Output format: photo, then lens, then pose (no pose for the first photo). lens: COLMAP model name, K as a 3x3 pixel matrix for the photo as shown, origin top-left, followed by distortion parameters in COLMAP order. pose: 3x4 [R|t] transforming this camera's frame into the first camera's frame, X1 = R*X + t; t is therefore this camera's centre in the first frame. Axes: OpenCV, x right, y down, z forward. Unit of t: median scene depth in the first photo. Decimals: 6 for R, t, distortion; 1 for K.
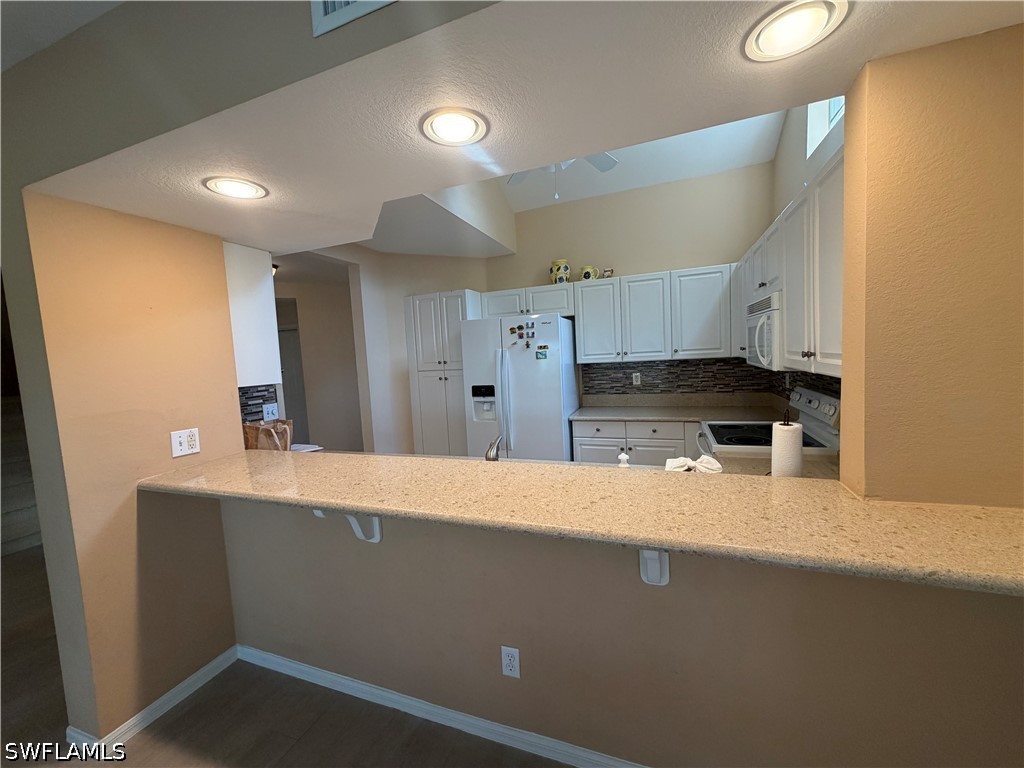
lens RADIAL K [[408.9, 0, 509.9], [0, 408.9, 381.6], [0, 0, 1]] dist [0.002183, -0.000549]
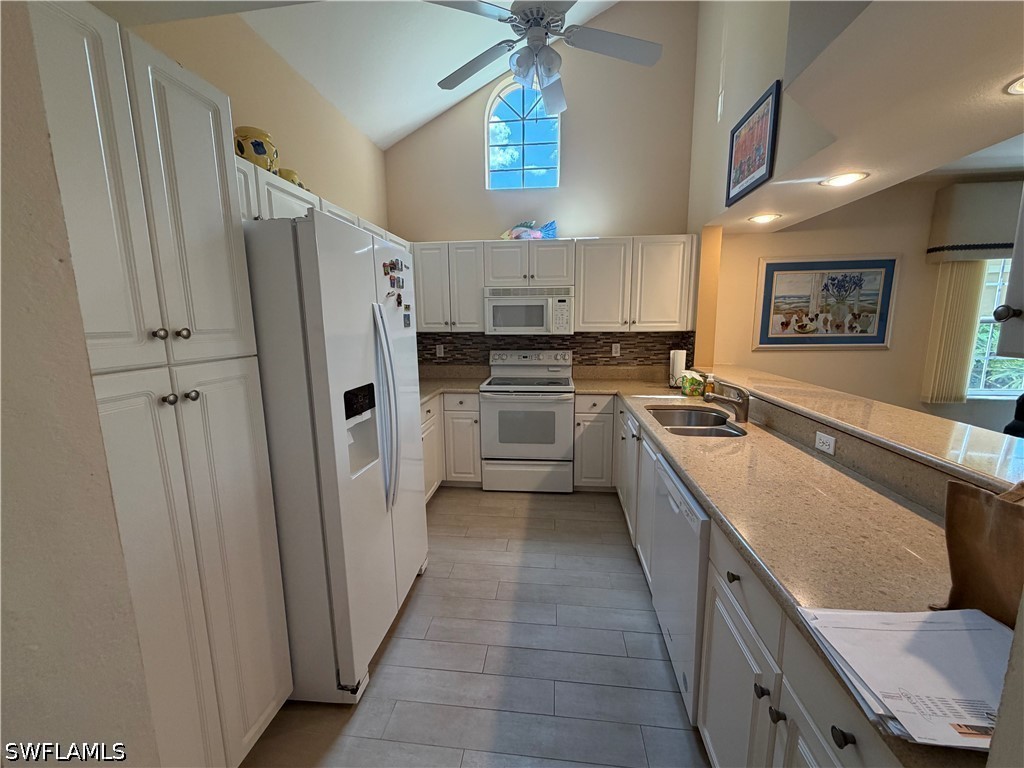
lens RADIAL K [[408.9, 0, 509.9], [0, 408.9, 384.6], [0, 0, 1]] dist [0.002183, -0.000549]
pose [[-0.253688, -0.096855, 0.962425, -0.533733], [0.093630, 0.987843, 0.124093, -0.032345], [-0.962744, 0.121592, -0.241535, 0.999658]]
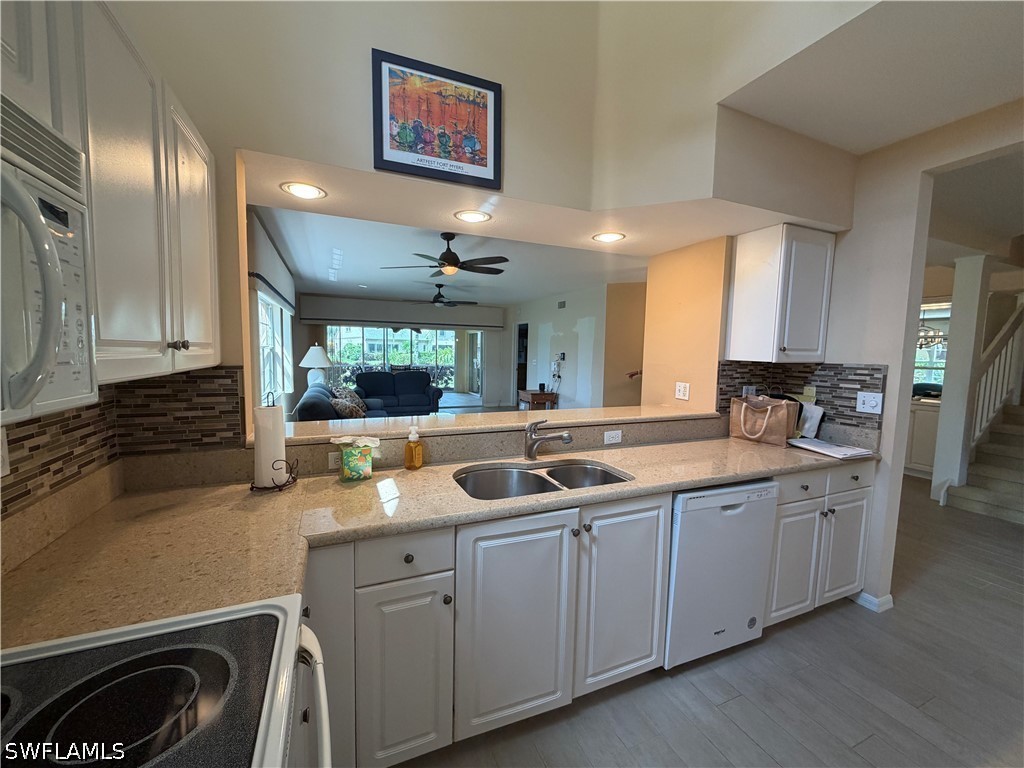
lens RADIAL K [[408.9, 0, 509.9], [0, 408.9, 381.4], [0, 0, 1]] dist [0.002183, -0.000549]
pose [[-0.713593, 0.094979, -0.694092, 0.381189], [-0.030597, 0.985596, 0.166325, -0.063764], [0.699892, 0.139925, -0.700408, 0.872351]]
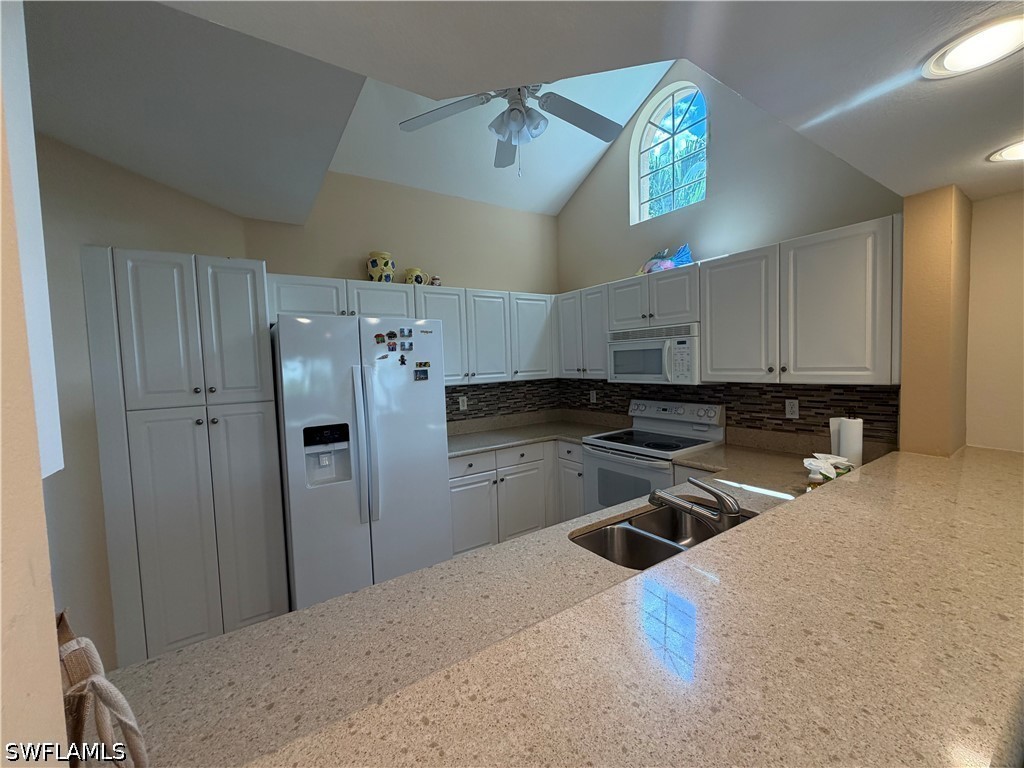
lens RADIAL K [[408.9, 0, 507.0], [0, 408.9, 383.0], [0, 0, 1]] dist [0.002183, -0.000549]
pose [[0.573803, -0.007438, 0.818960, -0.425678], [0.065010, 0.997217, -0.036492, -0.014186], [-0.816409, 0.074180, 0.572689, 0.454321]]
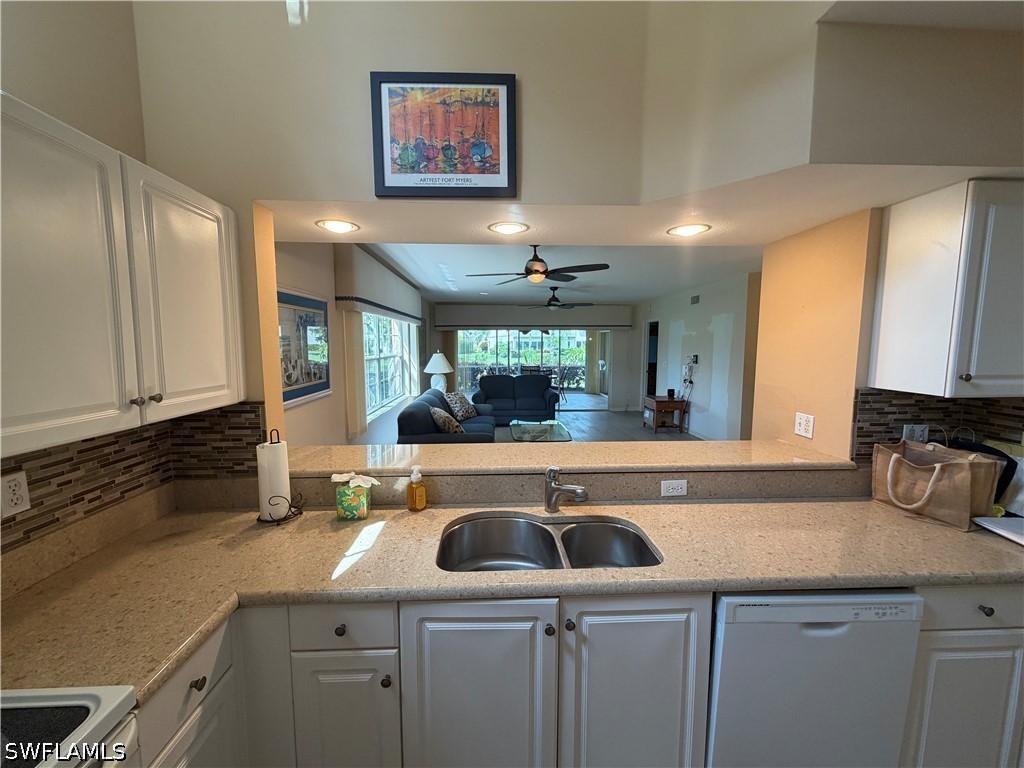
lens RADIAL K [[408.9, 0, 509.5], [0, 408.9, 381.7], [0, 0, 1]] dist [0.002183, -0.000549]
pose [[-0.912958, 0.093290, -0.397246, 0.200173], [0.022028, 0.983363, 0.180310, -0.100922], [0.407459, 0.155865, -0.899824, 0.900290]]
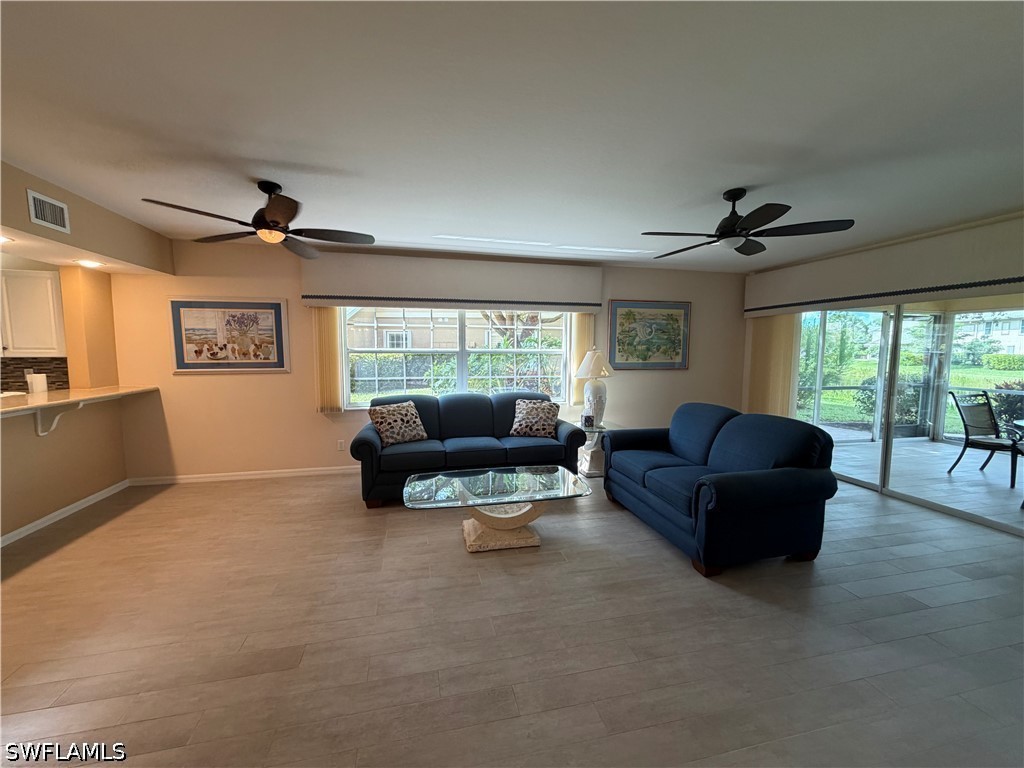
lens RADIAL K [[408.9, 0, 514.3], [0, 408.9, 382.2], [0, 0, 1]] dist [0.002183, -0.000549]
pose [[-0.563647, -0.016783, 0.825845, -1.241696], [0.085067, 0.993298, 0.078245, 0.082667], [-0.821624, 0.114355, -0.558442, -0.004075]]
